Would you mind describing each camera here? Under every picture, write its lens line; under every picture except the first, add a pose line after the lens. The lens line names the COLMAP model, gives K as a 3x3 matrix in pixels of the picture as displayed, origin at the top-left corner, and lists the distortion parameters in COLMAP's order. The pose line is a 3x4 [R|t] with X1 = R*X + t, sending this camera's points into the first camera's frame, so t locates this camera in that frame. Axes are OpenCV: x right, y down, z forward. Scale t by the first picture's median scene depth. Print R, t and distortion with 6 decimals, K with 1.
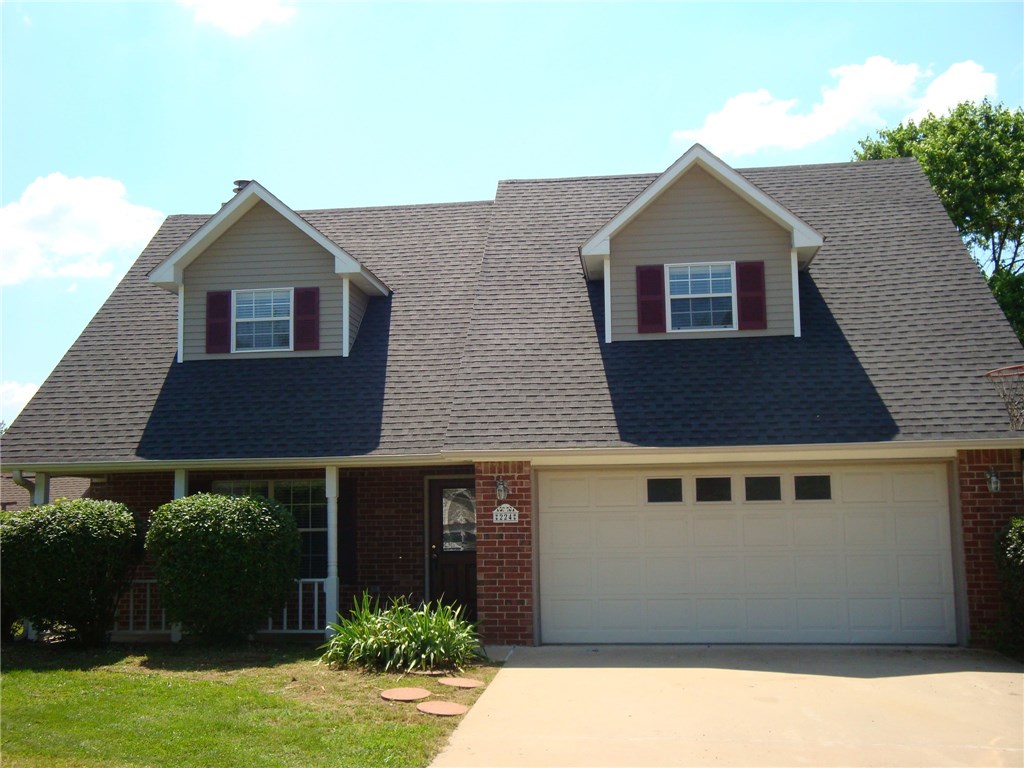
lens RADIAL K [[1170.4, 0, 512.0], [0, 1170.4, 384.0], [0, 0, 1]] dist [-0.023872, 0.298379]
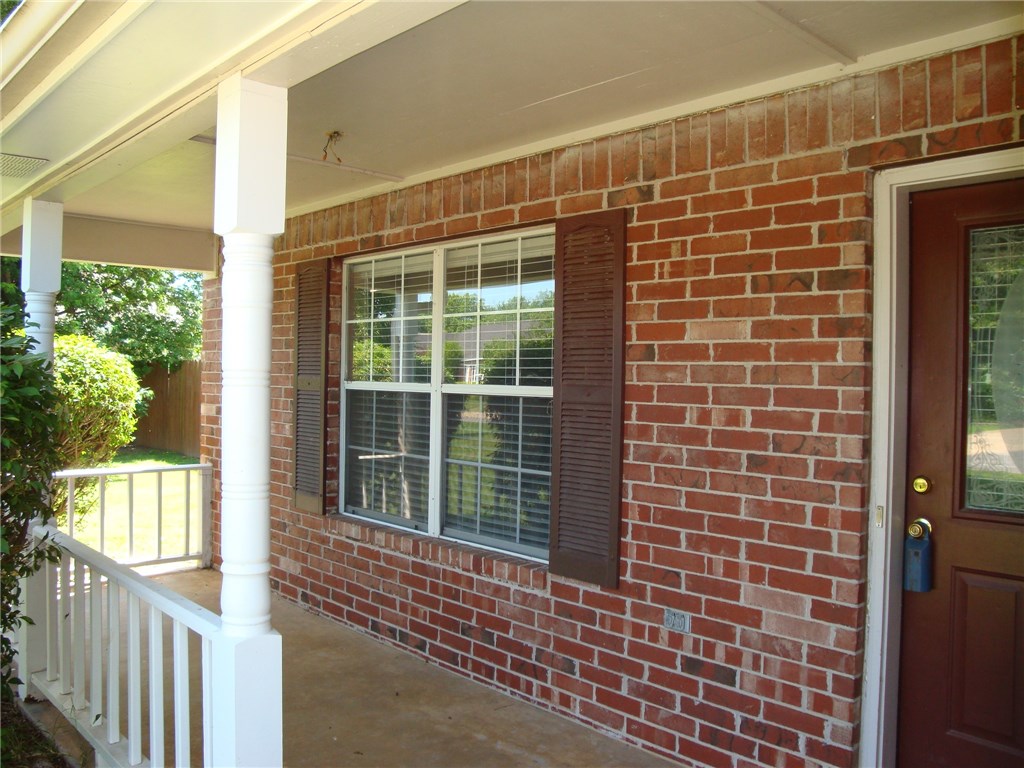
lens RADIAL K [[859.6, 0, 507.4], [0, 859.6, 381.9], [0, 0, 1]] dist [-0.160792, 0.153490]
pose [[0.767038, 0.032984, -0.640754, -0.026910], [0.043336, 0.993734, 0.103031, 0.105351], [0.640137, -0.106797, 0.760802, 0.881709]]
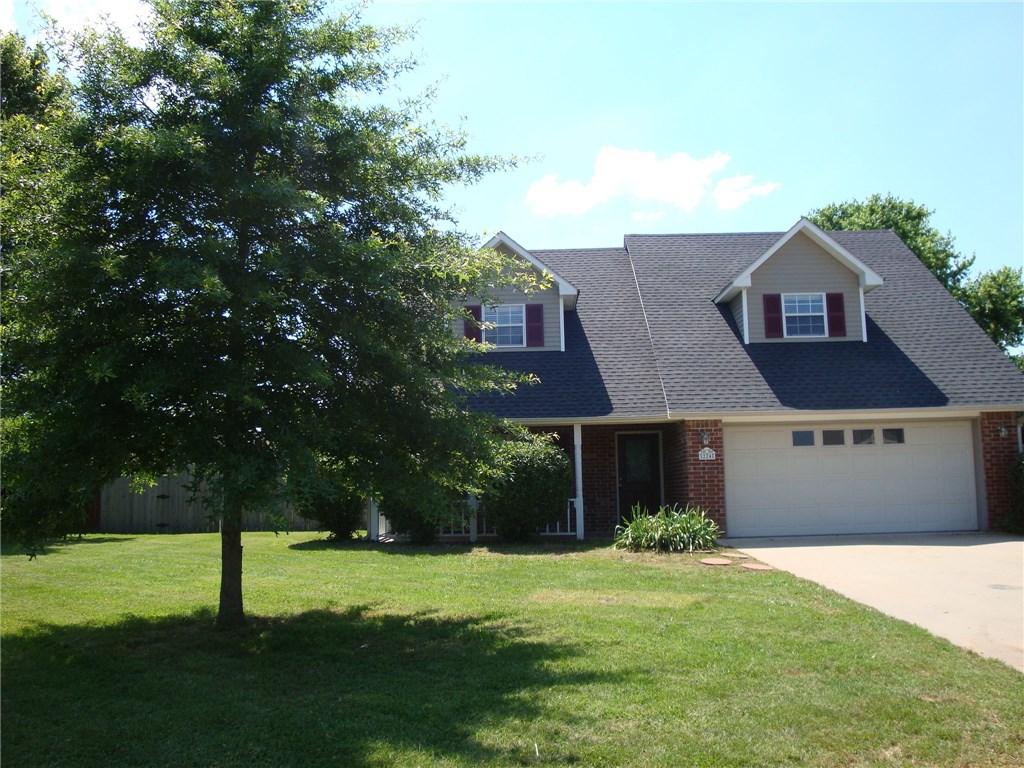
lens RADIAL K [[859.6, 0, 507.4], [0, 859.6, 381.9], [0, 0, 1]] dist [-0.160792, 0.153490]
pose [[0.996525, 0.007265, 0.082975, -0.321980], [-0.007410, 0.999972, 0.001437, 0.015207], [-0.082962, -0.002047, 0.996551, -0.080567]]
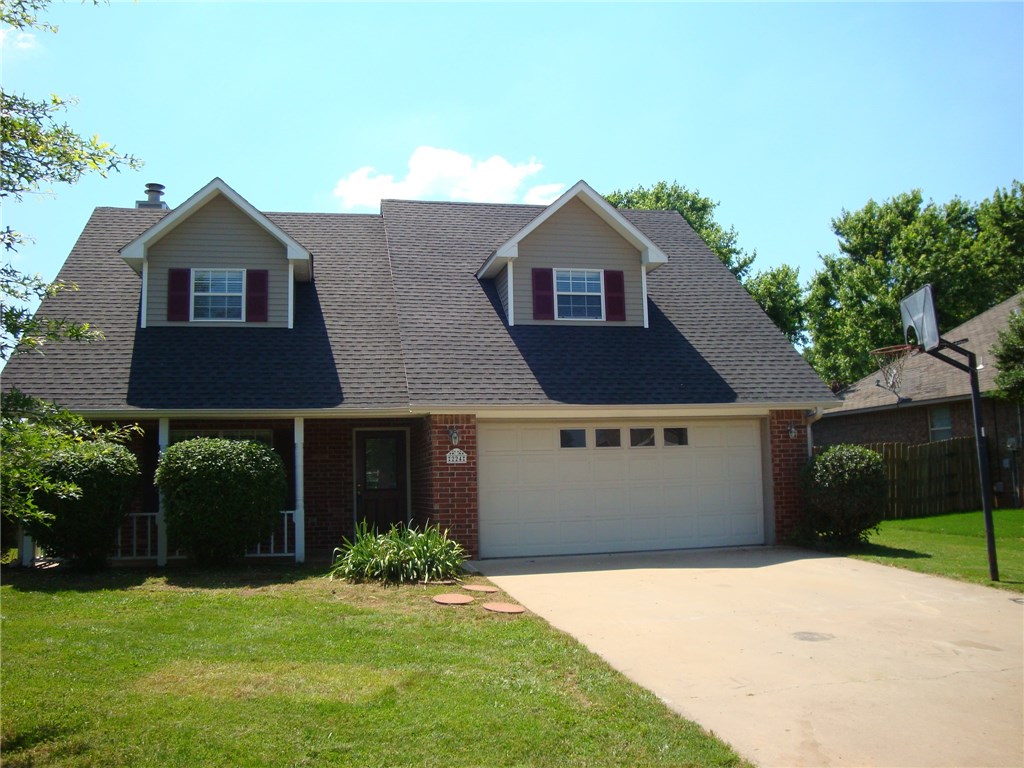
lens RADIAL K [[859.6, 0, 507.4], [0, 859.6, 381.9], [0, 0, 1]] dist [-0.160792, 0.153490]
pose [[0.947227, 0.027297, 0.319398, -0.222922], [-0.028943, 0.999581, 0.000406, 0.026571], [-0.319253, -0.009629, 0.947620, 0.103730]]
